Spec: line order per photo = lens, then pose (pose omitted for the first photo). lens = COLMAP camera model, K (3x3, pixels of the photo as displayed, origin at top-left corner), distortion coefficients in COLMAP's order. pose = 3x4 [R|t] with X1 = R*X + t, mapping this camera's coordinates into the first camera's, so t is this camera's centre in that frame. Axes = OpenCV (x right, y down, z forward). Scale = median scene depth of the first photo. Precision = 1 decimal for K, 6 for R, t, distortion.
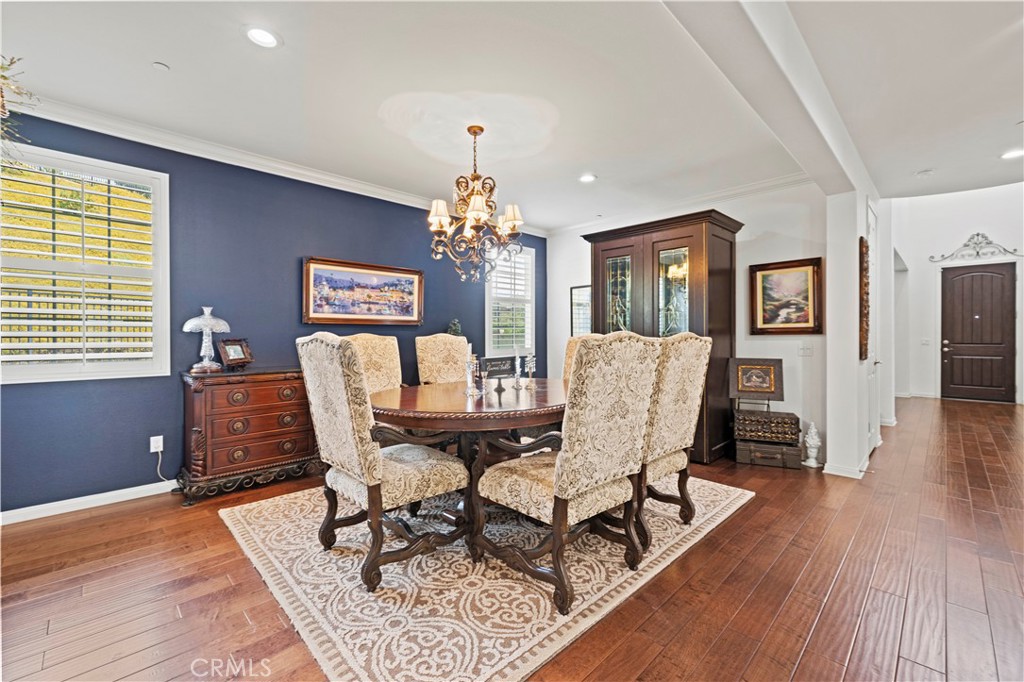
lens RADIAL K [[429.5, 0, 518.1], [0, 429.5, 338.5], [0, 0, 1]] dist [0.000197, -0.000686]
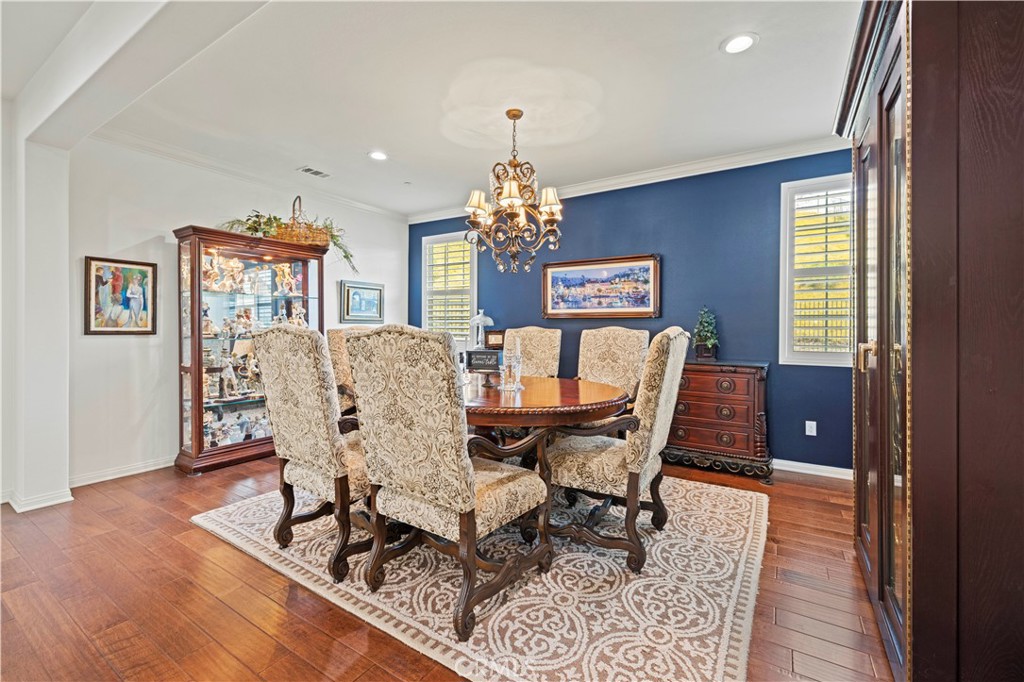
lens RADIAL K [[429.5, 0, 521.8], [0, 429.5, 345.0], [0, 0, 1]] dist [0.000197, -0.000686]
pose [[0.226652, 0.049208, -0.972732, 0.668388], [-0.007195, 0.998780, 0.048850, -0.017351], [0.973949, -0.004073, 0.226729, 0.629437]]
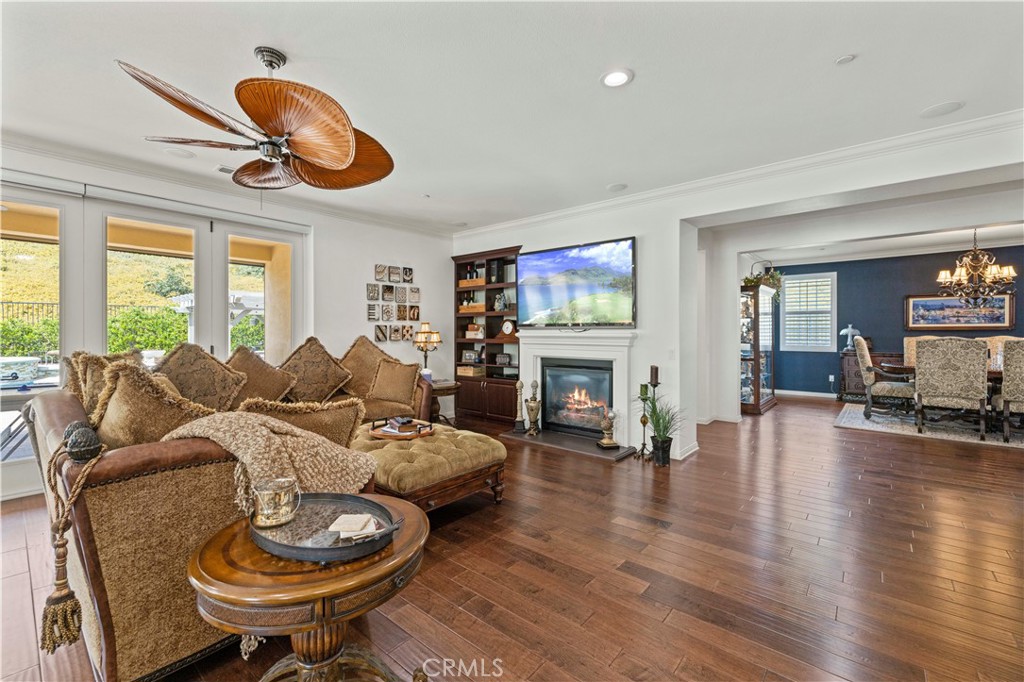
lens RADIAL K [[429.5, 0, 508.9], [0, 429.5, 333.4], [0, 0, 1]] dist [0.000197, -0.000686]
pose [[0.081733, 0.004377, -0.996645, 1.220979], [-0.007907, 0.999962, 0.003743, -0.012785], [0.996623, 0.007574, 0.081764, -0.888679]]
